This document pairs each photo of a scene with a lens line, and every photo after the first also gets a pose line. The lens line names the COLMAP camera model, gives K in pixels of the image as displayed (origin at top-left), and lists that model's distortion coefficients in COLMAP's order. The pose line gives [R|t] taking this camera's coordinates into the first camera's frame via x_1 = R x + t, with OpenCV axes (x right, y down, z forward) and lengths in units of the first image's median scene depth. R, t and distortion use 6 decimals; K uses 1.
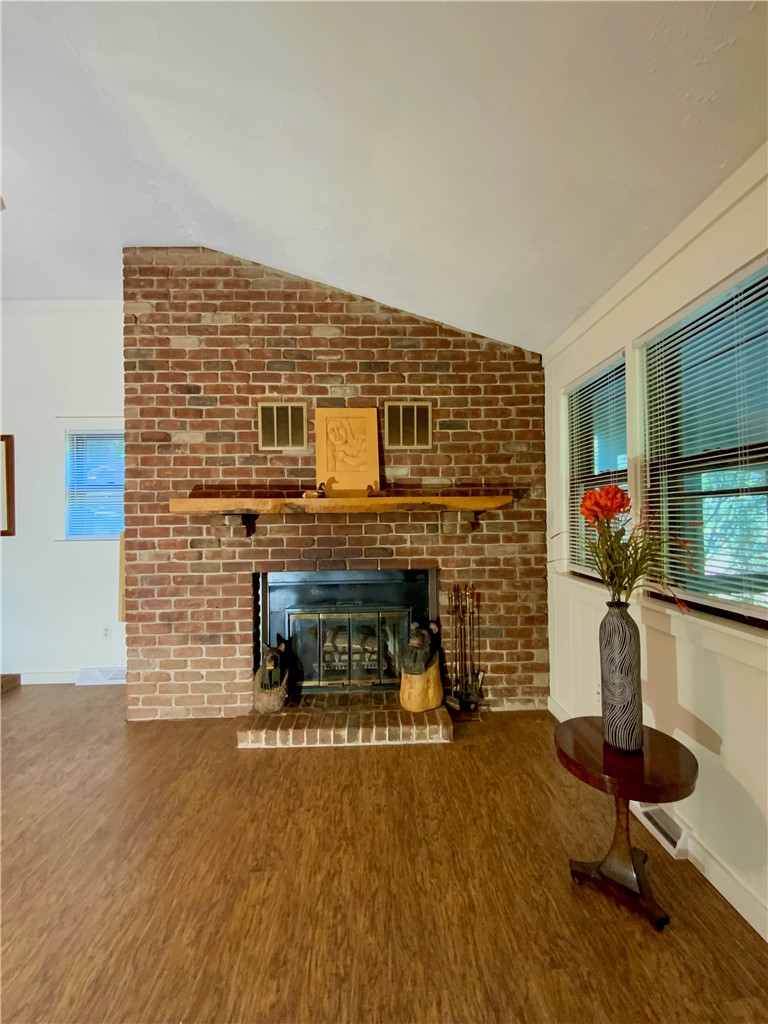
lens RADIAL K [[422.2, 0, 387.0], [0, 422.2, 512.5], [0, 0, 1]] dist [0.035544, -0.003054]
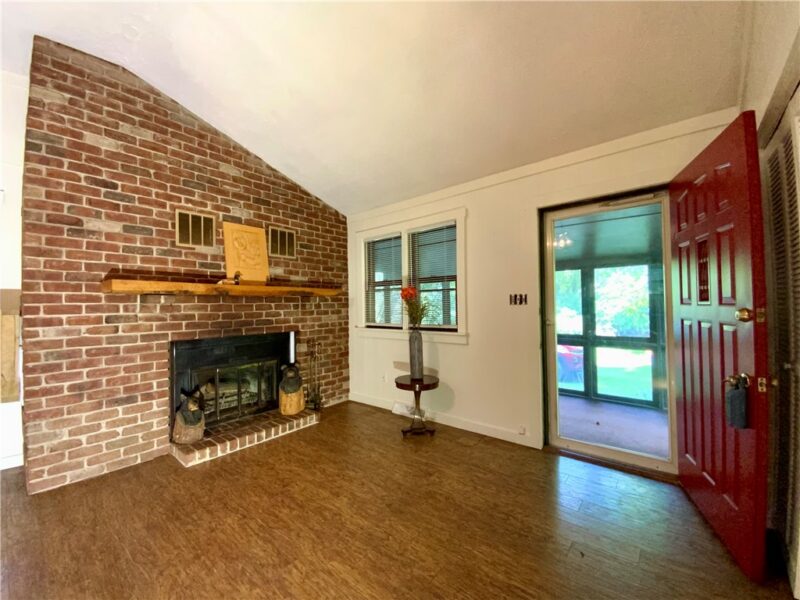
lens RADIAL K [[329.9, 0, 396.1], [0, 329.9, 299.0], [0, 0, 1]] dist [0.035544, -0.003054]
pose [[0.673203, 0.018061, 0.739237, -0.604897], [-0.005961, 0.999802, -0.018999, 0.030658], [-0.739433, 0.008384, 0.673178, -0.180316]]
